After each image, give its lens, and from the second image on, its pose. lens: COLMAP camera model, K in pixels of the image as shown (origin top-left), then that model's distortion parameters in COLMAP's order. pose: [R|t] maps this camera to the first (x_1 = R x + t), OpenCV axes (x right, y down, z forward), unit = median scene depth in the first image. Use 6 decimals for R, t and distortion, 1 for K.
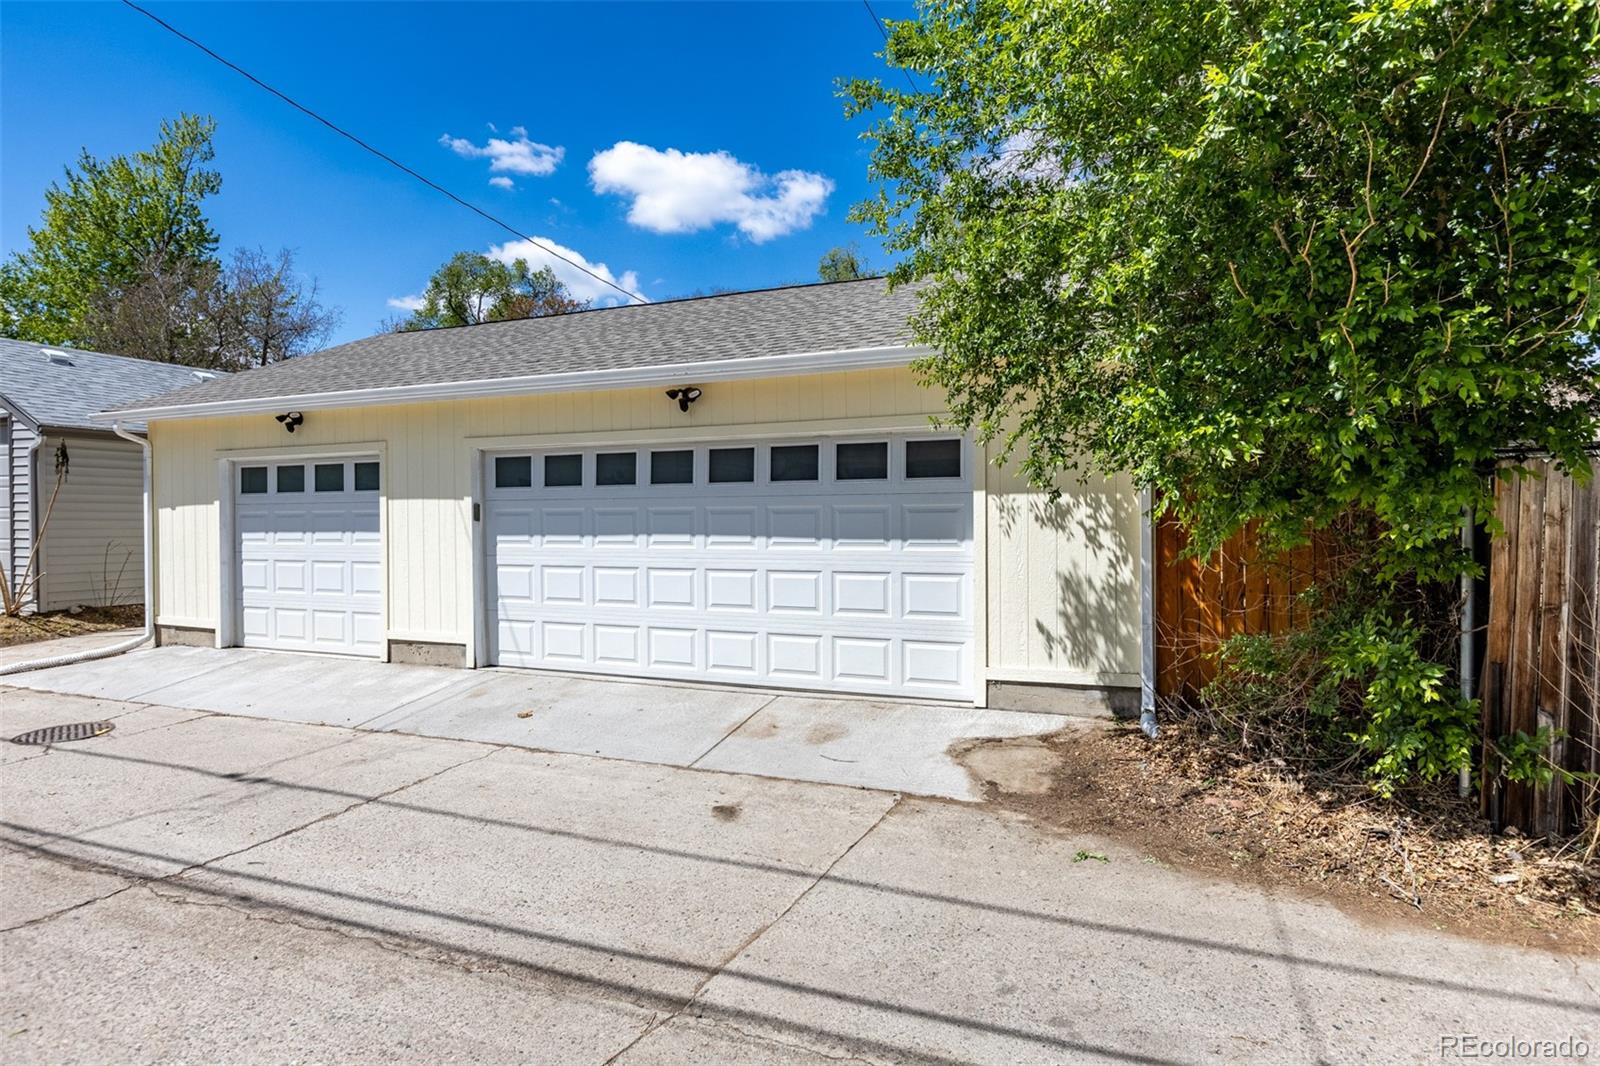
lens RADIAL K [[601.8, 0, 800.5], [0, 601.8, 539.5], [0, 0, 1]] dist [-0.002200, -0.000115]
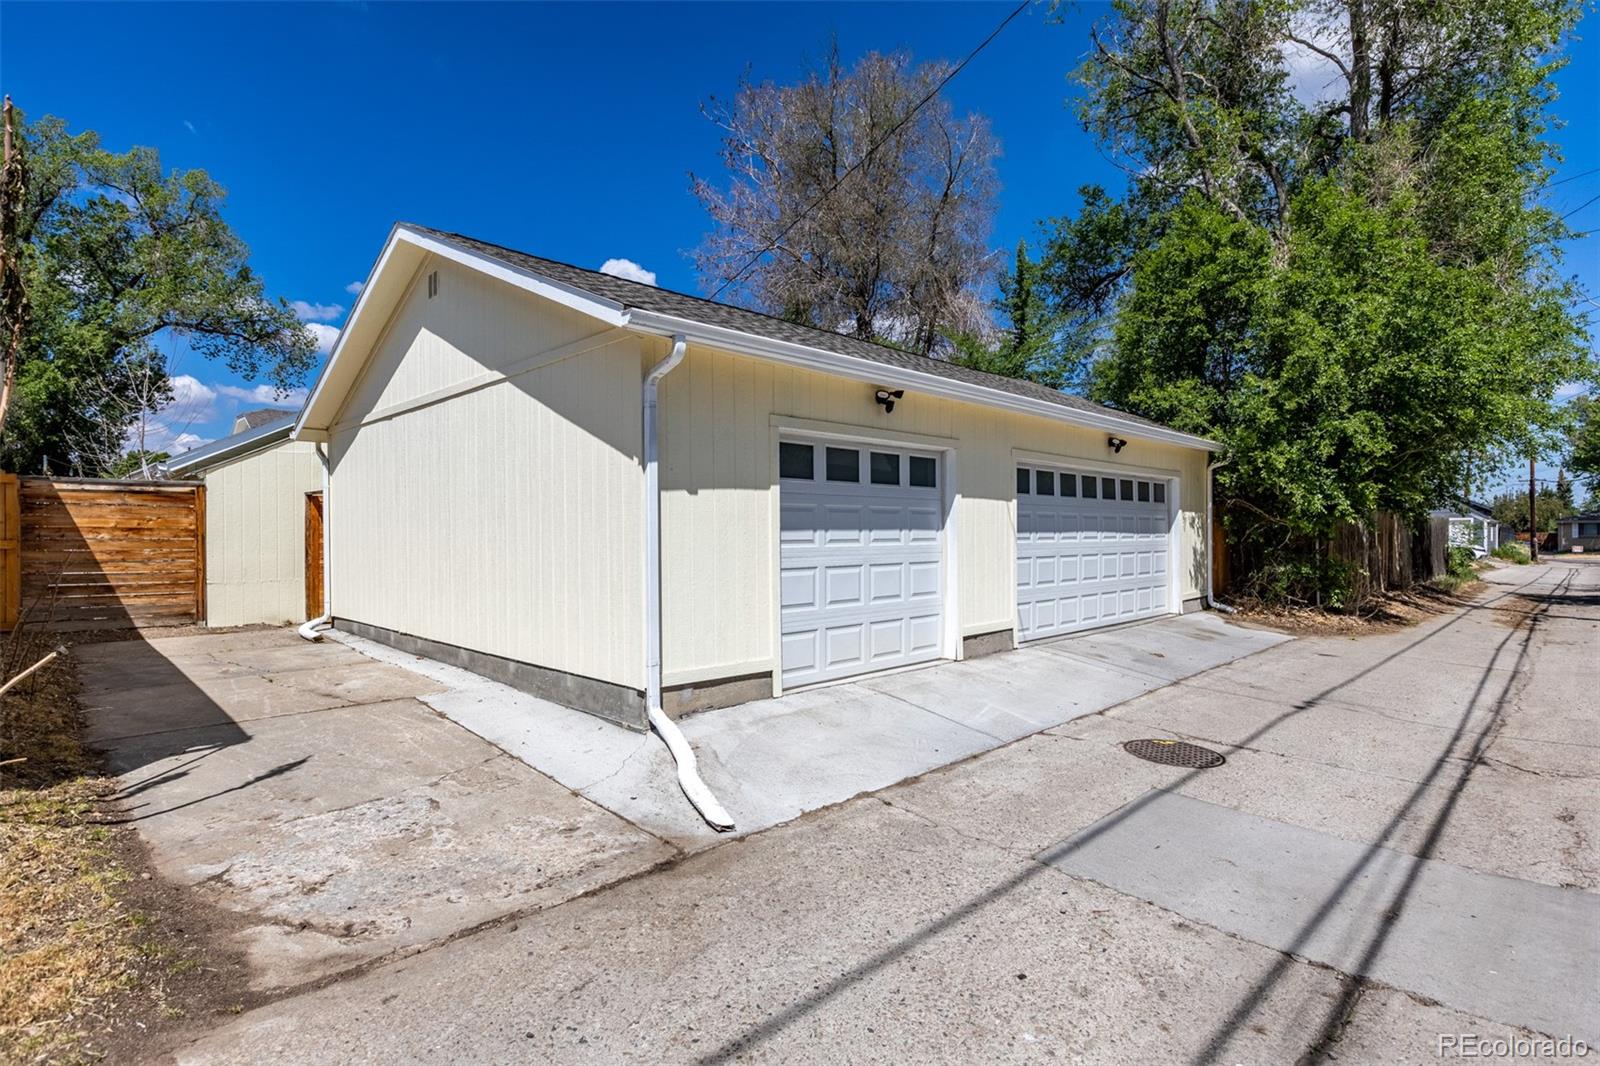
lens RADIAL K [[789.0, 0, 800.9], [0, 789.0, 524.1], [0, 0, 1]] dist [-0.000633, -0.000167]
pose [[0.486009, 0.006361, 0.873931, -1.771198], [0.007845, 0.999901, -0.011640, -0.009352], [-0.873919, 0.012513, 0.485911, 0.528813]]
